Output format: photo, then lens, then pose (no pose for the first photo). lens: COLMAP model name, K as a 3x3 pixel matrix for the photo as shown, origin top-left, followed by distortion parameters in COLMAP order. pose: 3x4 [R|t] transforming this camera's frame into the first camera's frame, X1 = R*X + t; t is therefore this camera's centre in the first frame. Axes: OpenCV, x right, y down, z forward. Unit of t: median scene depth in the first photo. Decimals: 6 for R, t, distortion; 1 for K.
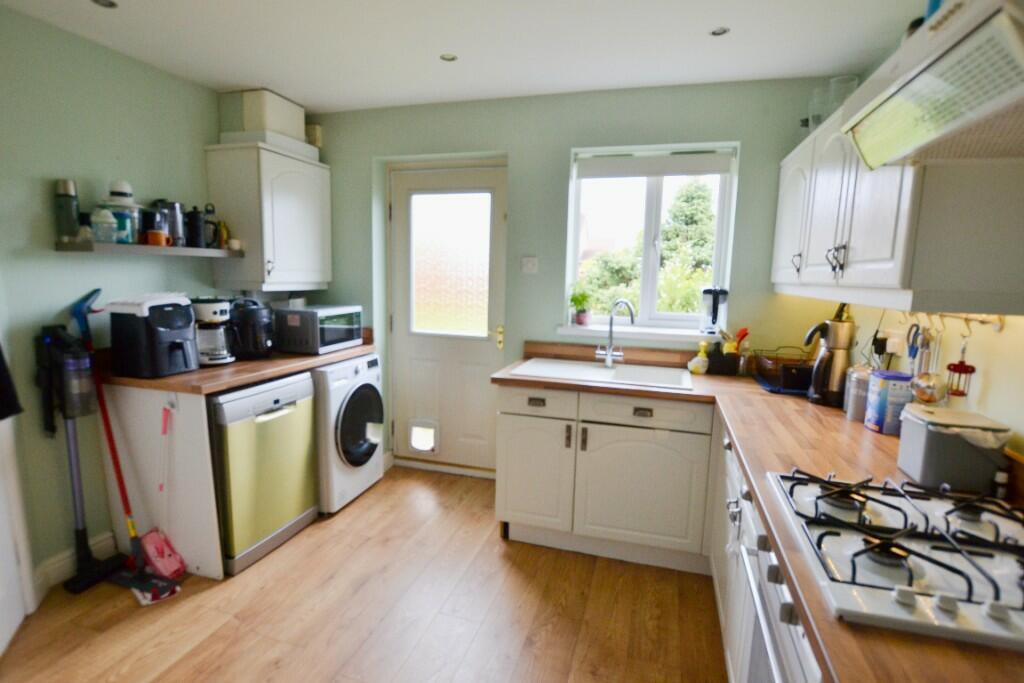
lens RADIAL K [[510.1, 0, 510.7], [0, 510.1, 345.5], [0, 0, 1]] dist [-0.022489, 0.000662]
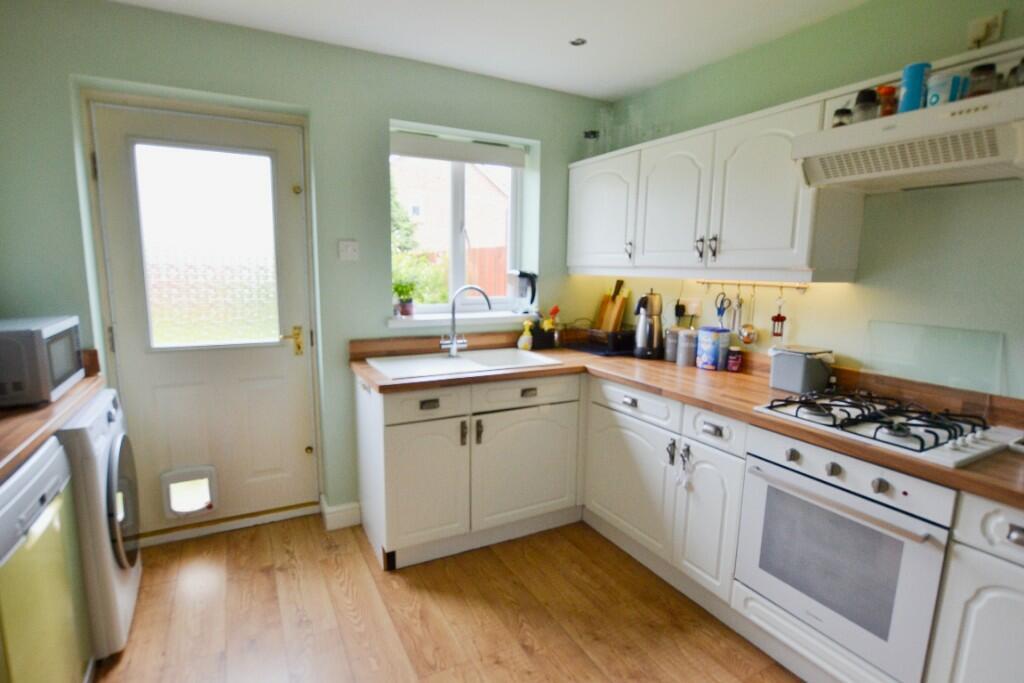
lens RADIAL K [[510.1, 0, 510.7], [0, 510.1, 345.5], [0, 0, 1]] dist [-0.022489, 0.000662]
pose [[0.706832, -0.122081, 0.696768, -0.420379], [0.103607, 0.992240, 0.068748, -0.034811], [-0.699753, 0.023597, 0.713995, 0.239009]]
